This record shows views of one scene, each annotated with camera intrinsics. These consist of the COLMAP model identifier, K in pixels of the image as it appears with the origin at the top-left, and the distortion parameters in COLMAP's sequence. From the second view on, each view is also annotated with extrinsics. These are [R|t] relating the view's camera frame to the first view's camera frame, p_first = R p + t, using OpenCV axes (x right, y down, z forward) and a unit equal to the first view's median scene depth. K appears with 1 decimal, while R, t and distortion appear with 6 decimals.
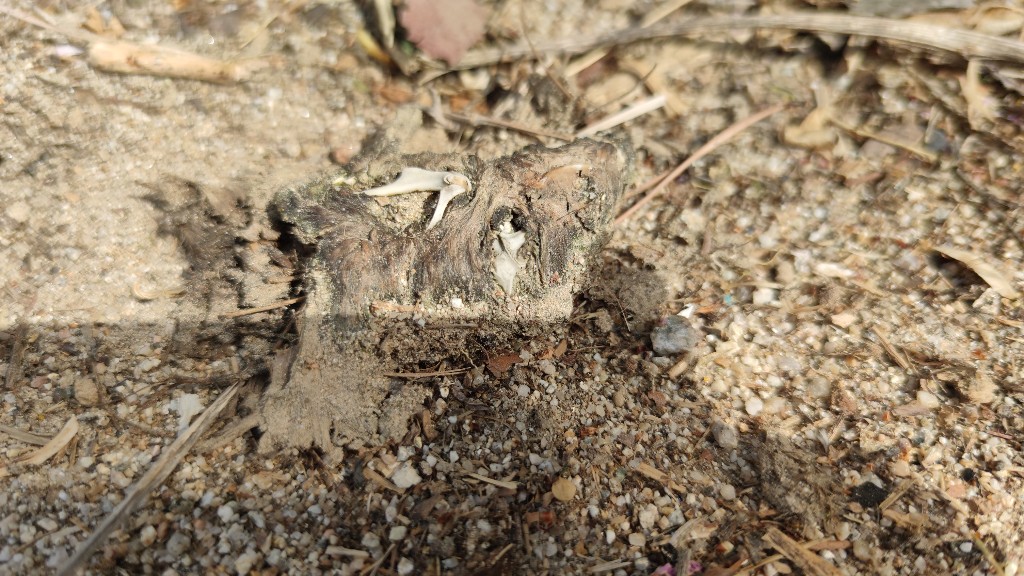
lens RADIAL K [[769.8, 0, 497.5], [0, 769.8, 286.7], [0, 0, 1]] dist [-0.044588, -0.003294]
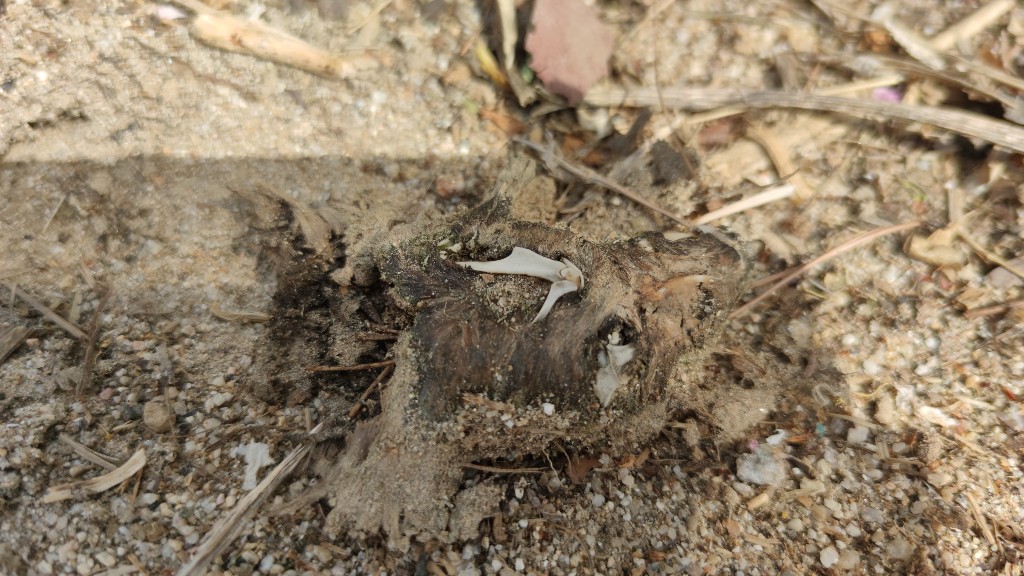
lens RADIAL K [[769.8, 0, 497.5], [0, 769.8, 286.7], [0, 0, 1]] dist [-0.044588, -0.003294]
pose [[0.983686, 0.177824, -0.027200, -0.107066], [-0.174001, 0.978913, 0.107017, -0.199109], [0.045657, -0.100539, 0.993885, 0.059294]]
